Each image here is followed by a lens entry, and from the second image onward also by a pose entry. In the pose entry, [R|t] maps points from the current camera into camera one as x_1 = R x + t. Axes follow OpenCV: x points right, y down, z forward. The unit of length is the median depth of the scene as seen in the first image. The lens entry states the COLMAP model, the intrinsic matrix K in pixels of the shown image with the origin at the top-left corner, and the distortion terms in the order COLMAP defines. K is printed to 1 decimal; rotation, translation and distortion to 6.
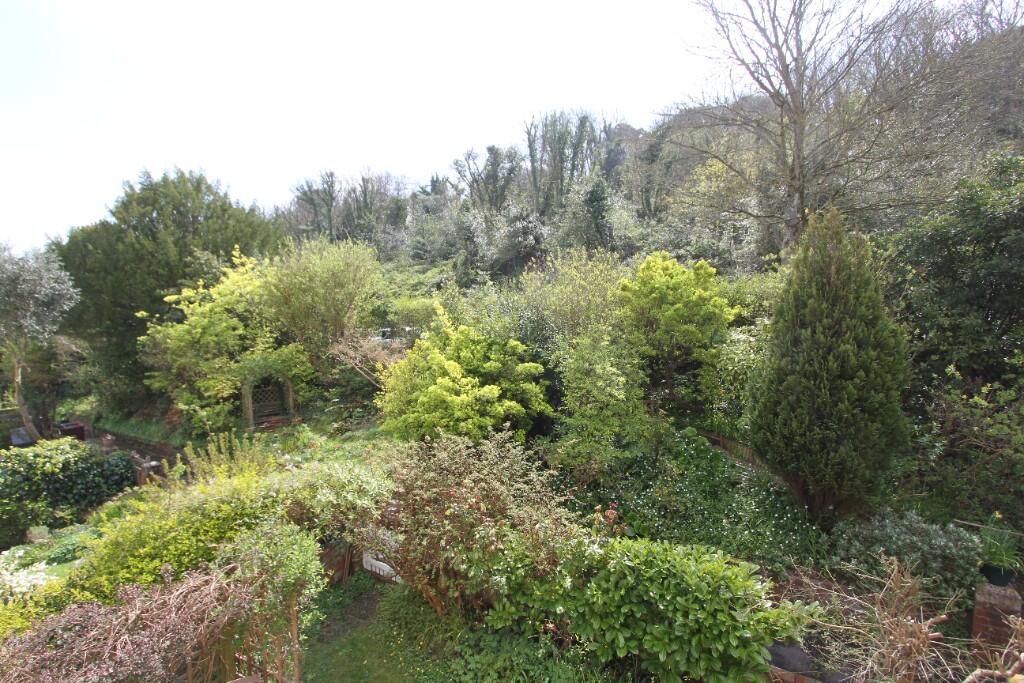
lens RADIAL K [[471.1, 0, 512.8], [0, 471.1, 337.7], [0, 0, 1]] dist [-0.014226, 0.000993]
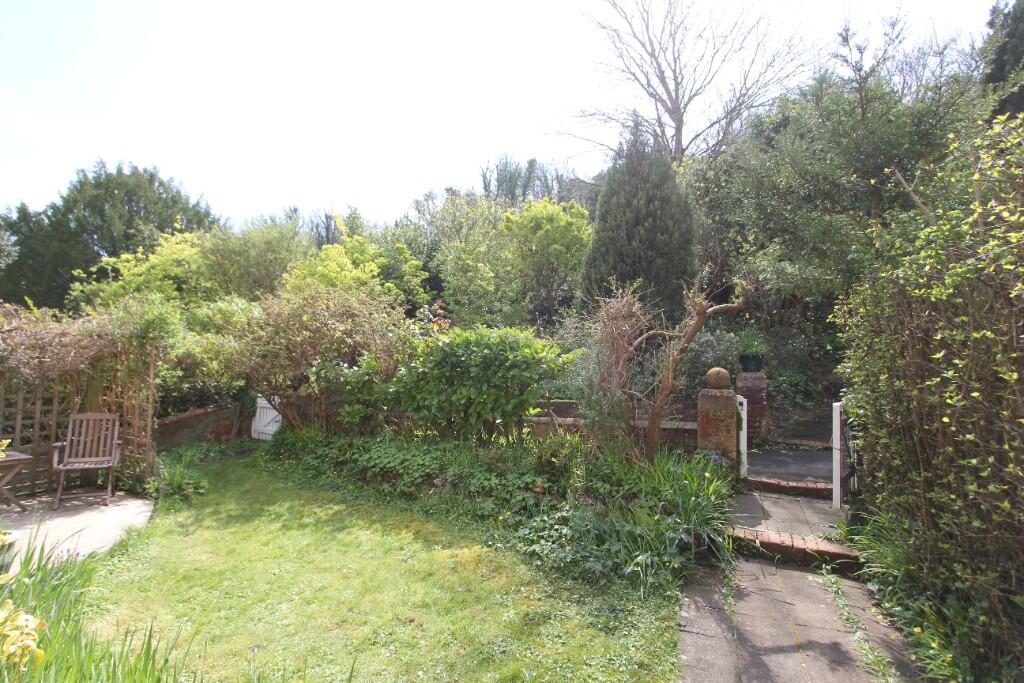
lens RADIAL K [[471.1, 0, 510.4], [0, 471.1, 346.2], [0, 0, 1]] dist [-0.014226, 0.000993]
pose [[0.998368, 0.013809, 0.055412, 0.090731], [-0.007405, 0.993436, -0.114148, 0.166421], [-0.056624, 0.113551, 0.991917, -0.057979]]
